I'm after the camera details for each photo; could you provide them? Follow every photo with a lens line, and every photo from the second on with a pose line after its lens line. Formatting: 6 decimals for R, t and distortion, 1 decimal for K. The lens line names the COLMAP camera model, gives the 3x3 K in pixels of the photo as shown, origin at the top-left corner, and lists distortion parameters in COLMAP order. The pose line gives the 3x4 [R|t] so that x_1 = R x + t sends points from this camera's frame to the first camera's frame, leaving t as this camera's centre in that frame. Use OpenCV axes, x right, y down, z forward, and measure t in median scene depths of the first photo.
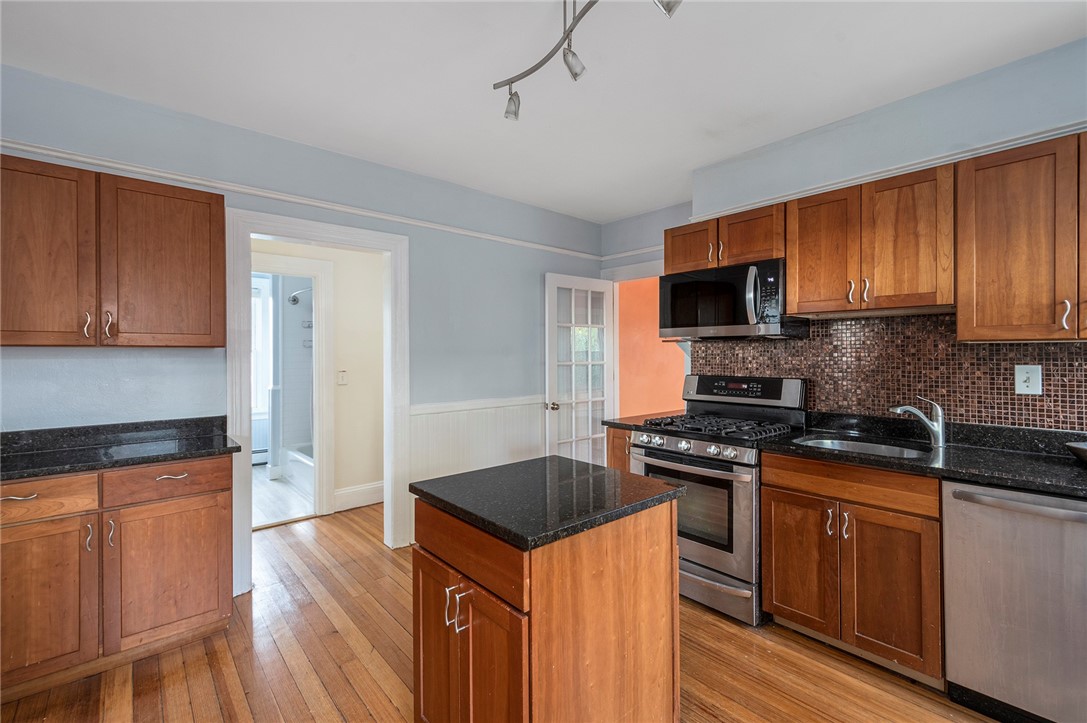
lens RADIAL K [[479.3, 0, 544.7], [0, 479.3, 353.2], [0, 0, 1]] dist [0.005373, -0.001806]
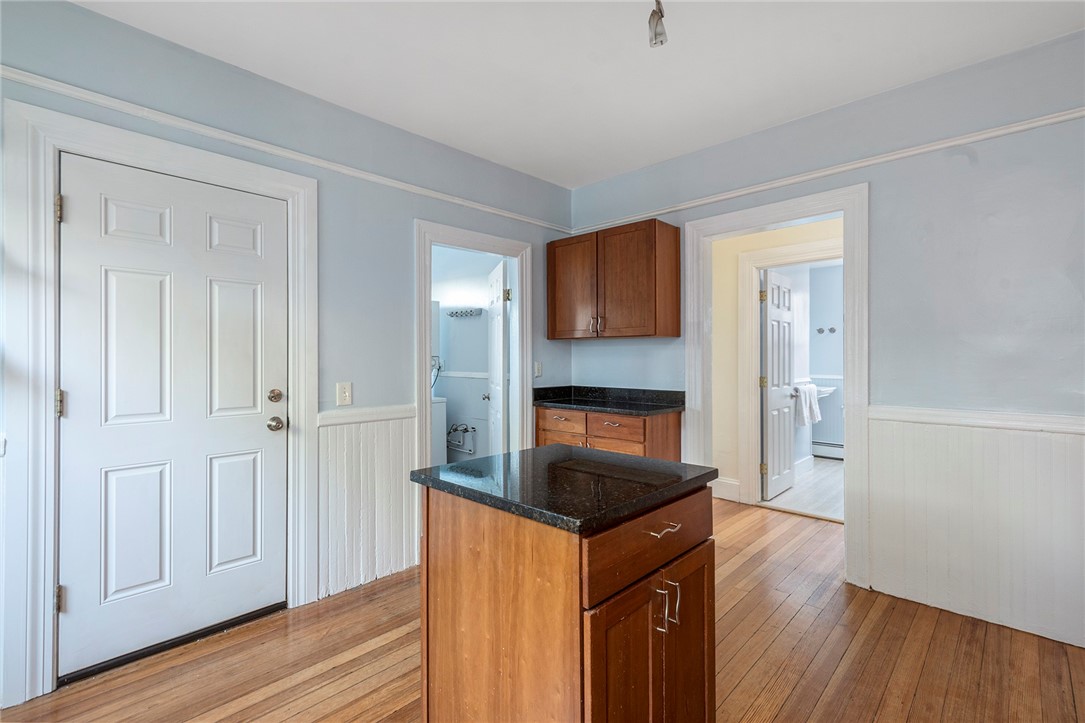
lens RADIAL K [[478.4, 0, 539.0], [0, 478.4, 356.5], [0, 0, 1]] dist [0.005373, -0.001806]
pose [[0.088295, 0.001997, -0.996092, 1.093277], [0.005377, 0.999982, 0.002482, 0.071244], [0.996080, -0.005575, 0.088282, 1.066580]]
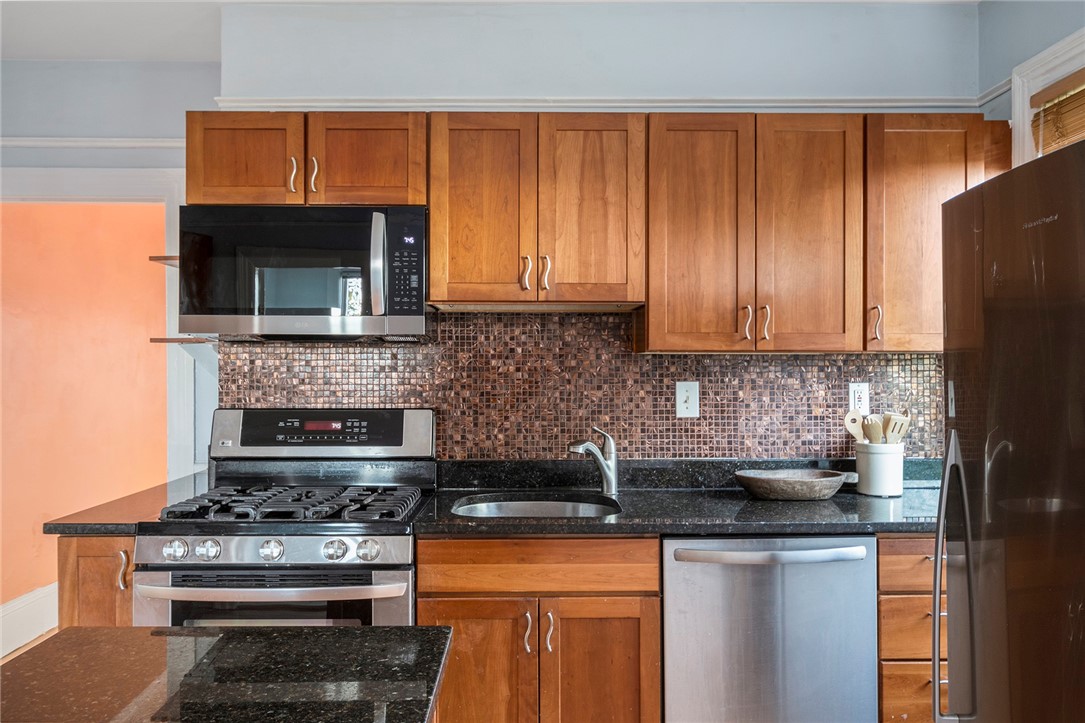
lens RADIAL K [[847.5, 0, 535.7], [0, 847.5, 362.8], [0, 0, 1]] dist [0.002539, 0.008837]
pose [[0.648496, 0.004638, 0.761204, -0.215471], [-0.003173, 0.999989, -0.003390, -0.001404], [-0.761212, -0.000217, 0.648504, 0.221596]]
